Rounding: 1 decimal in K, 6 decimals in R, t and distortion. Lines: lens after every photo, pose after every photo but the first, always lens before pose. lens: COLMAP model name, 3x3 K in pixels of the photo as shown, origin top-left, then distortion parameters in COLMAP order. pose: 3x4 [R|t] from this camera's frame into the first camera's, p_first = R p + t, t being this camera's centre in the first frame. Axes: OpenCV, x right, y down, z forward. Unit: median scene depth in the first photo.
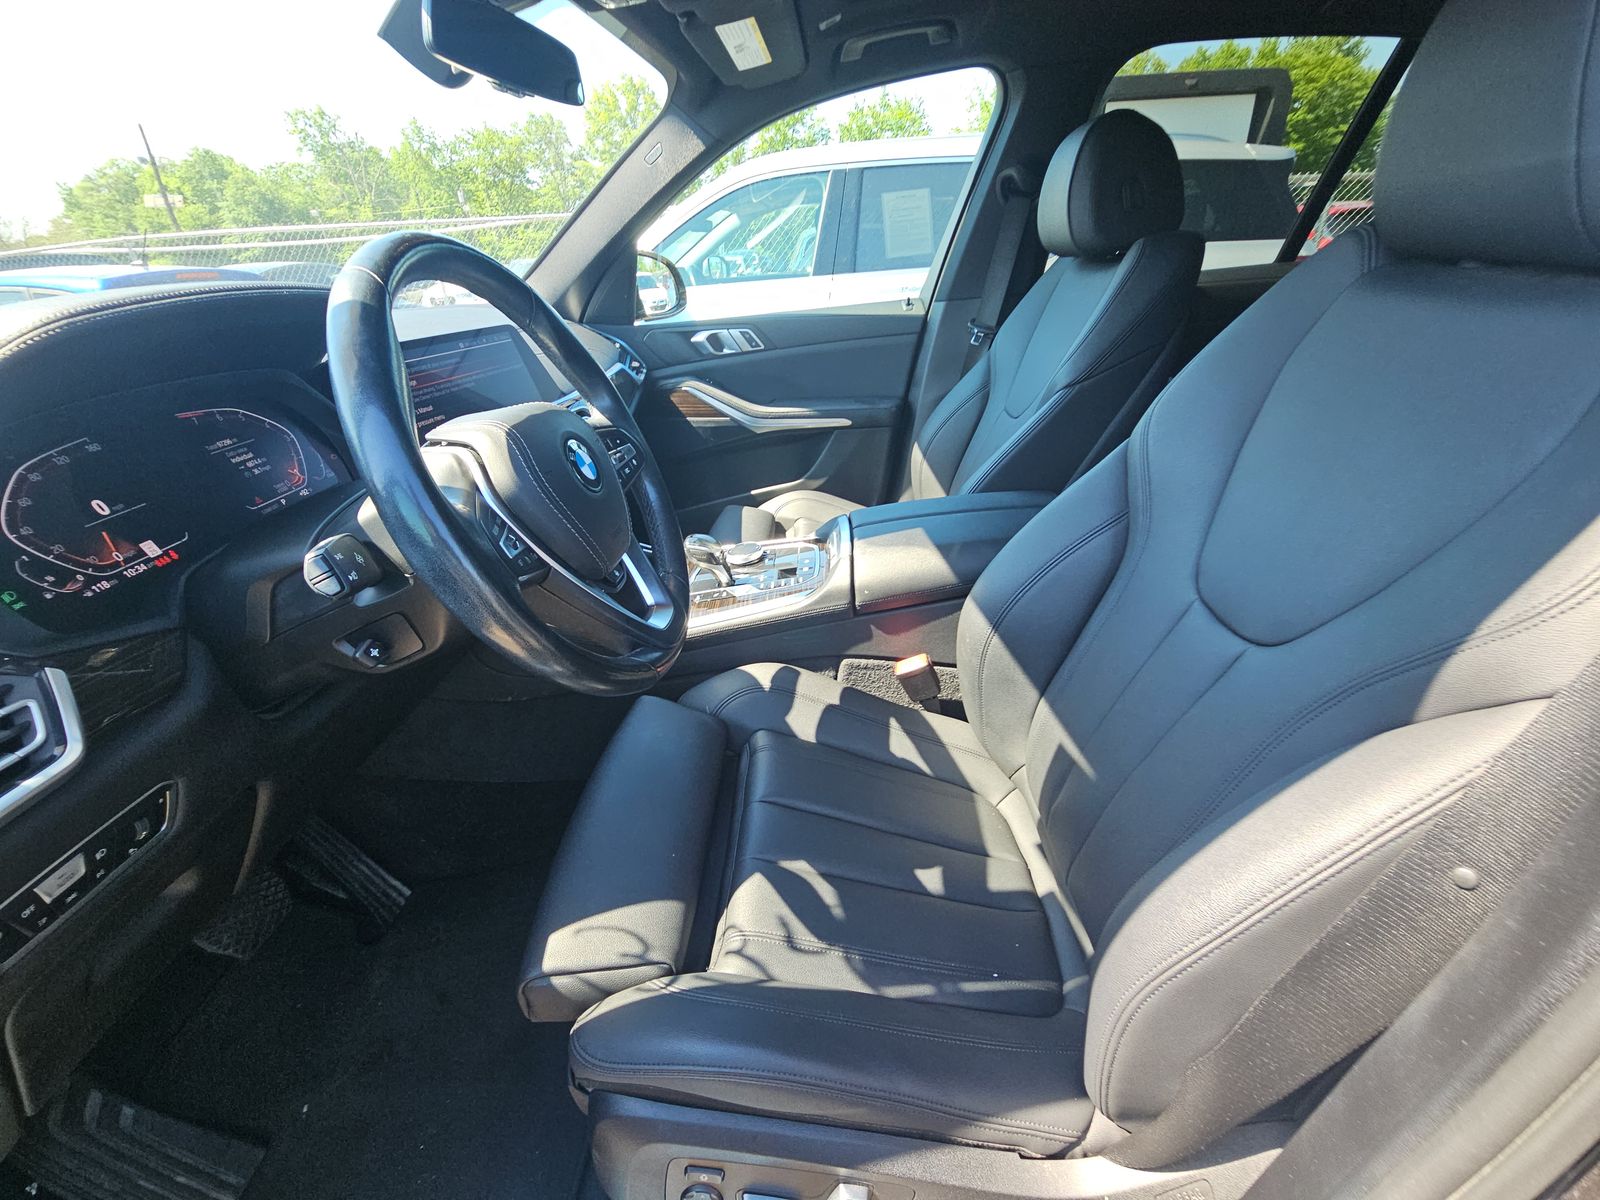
lens RADIAL K [[657.2, 0, 797.6], [0, 657.2, 586.3], [0, 0, 1]] dist [0.010551, -0.010107]
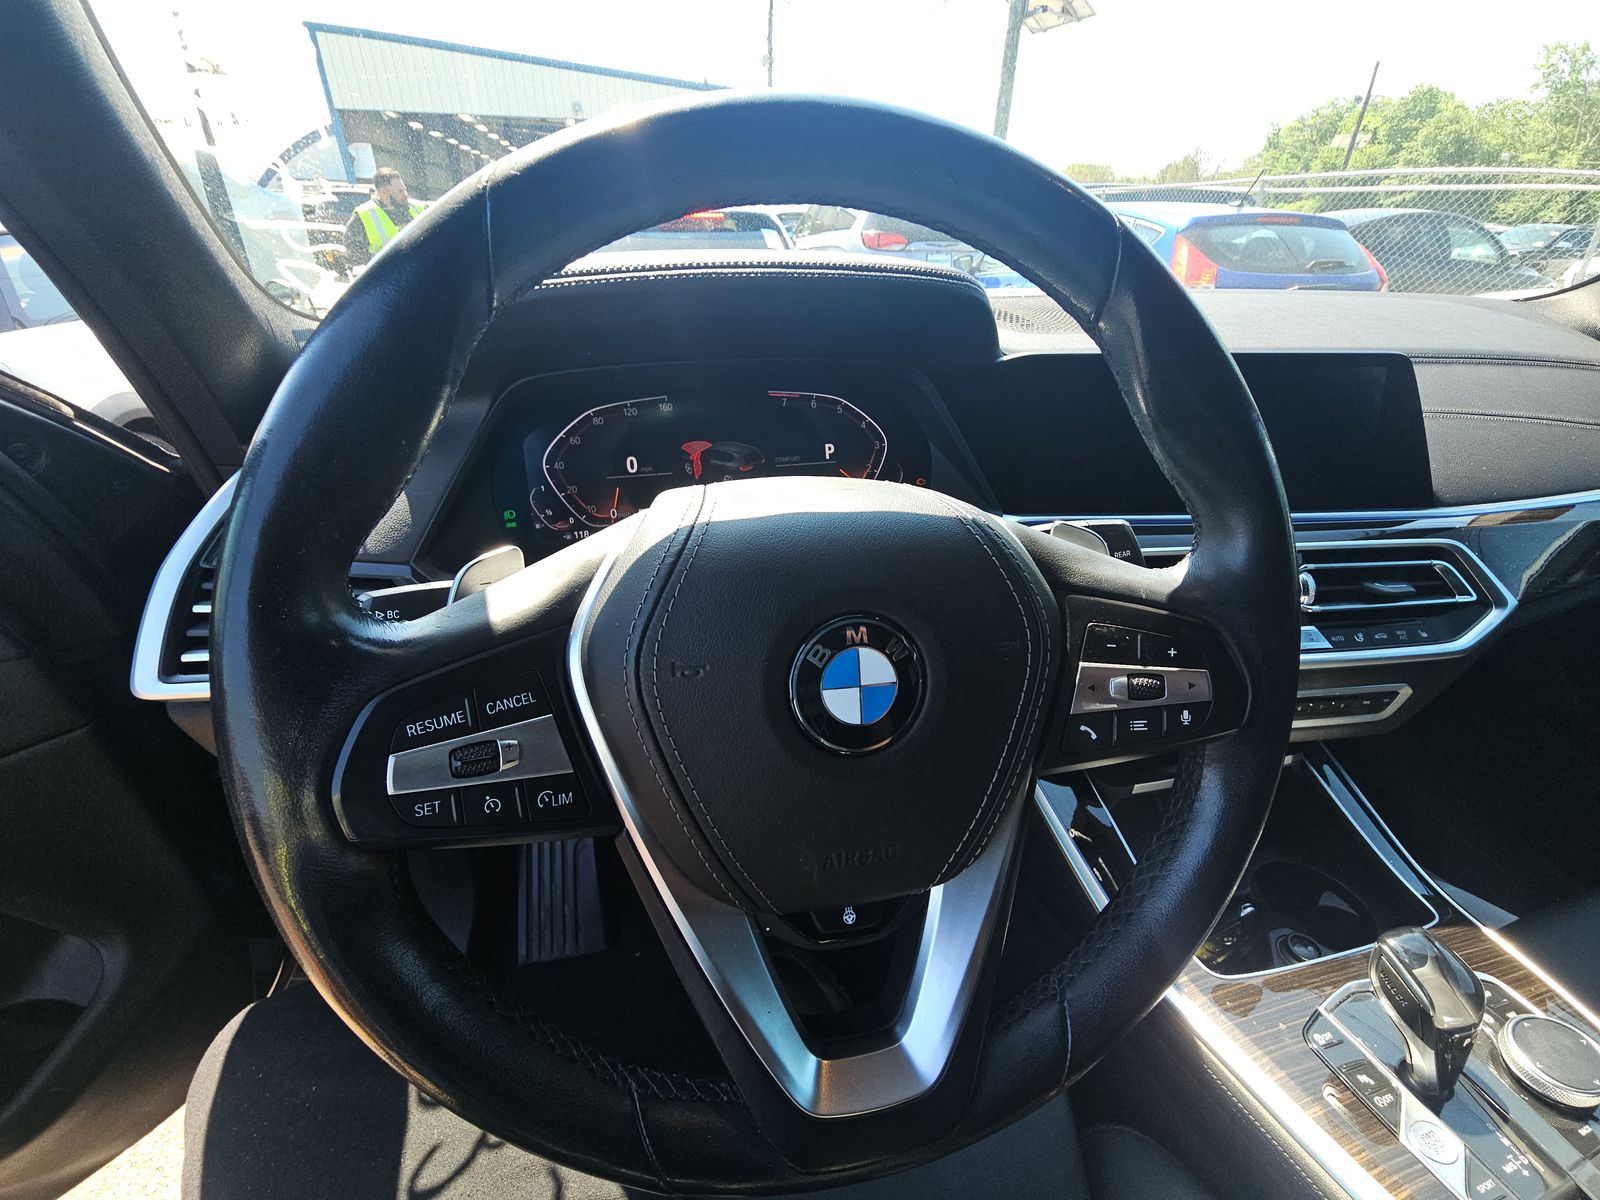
lens RADIAL K [[650.2, 0, 789.1], [0, 650.2, 592.4], [0, 0, 1]] dist [0.009523, -0.009799]
pose [[0.249716, 0.513143, -0.821174, -0.026588], [-0.446248, 0.813603, 0.372710, -0.170113], [0.859363, 0.273376, 0.432159, 0.317115]]
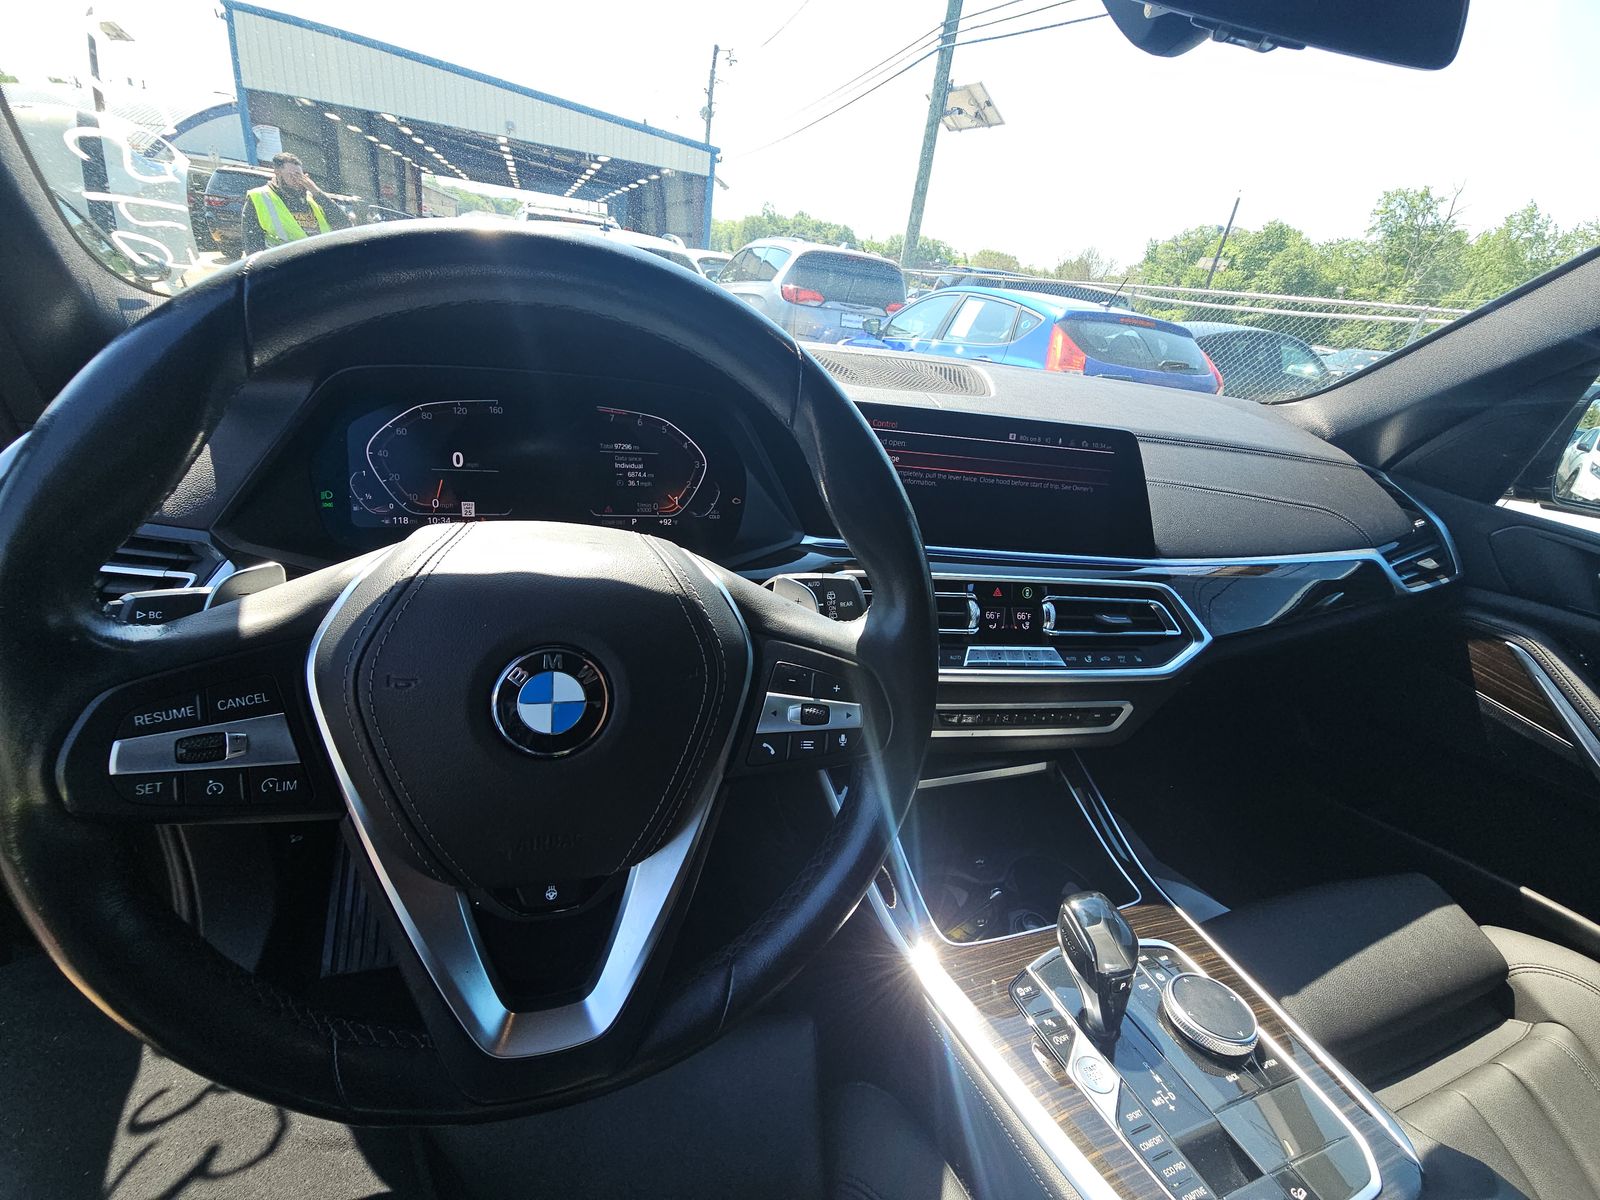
lens RADIAL K [[650.2, 0, 789.1], [0, 650.2, 592.4], [0, 0, 1]] dist [0.009523, -0.009799]
pose [[0.334622, 0.482802, -0.809277, 0.037808], [-0.541489, 0.801362, 0.254184, -0.196806], [0.771244, 0.353159, 0.529585, 0.356256]]
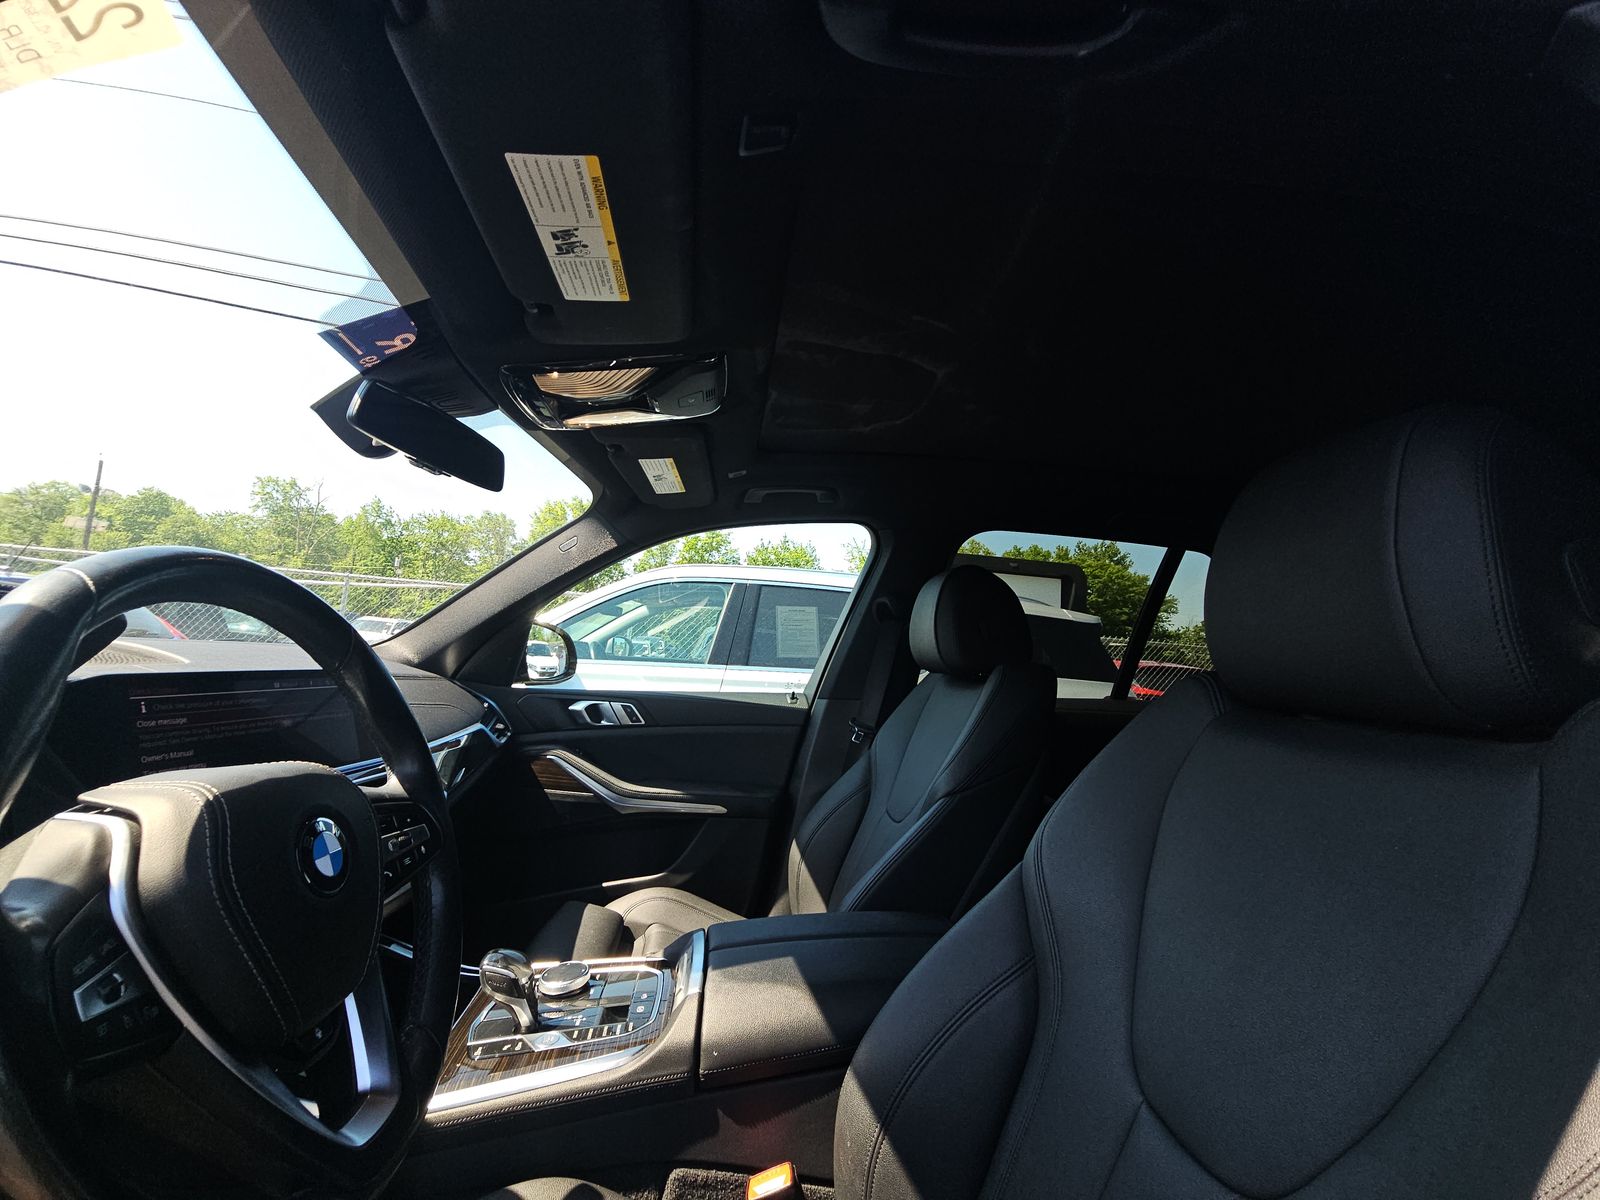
lens RADIAL K [[652.9, 0, 797.7], [0, 652.9, 584.7], [0, 0, 1]] dist [0.011462, -0.009221]
pose [[0.982398, 0.132038, 0.132139, 0.020311], [-0.039962, 0.839551, -0.541809, -0.027170], [-0.182477, 0.526991, 0.830050, 0.066063]]
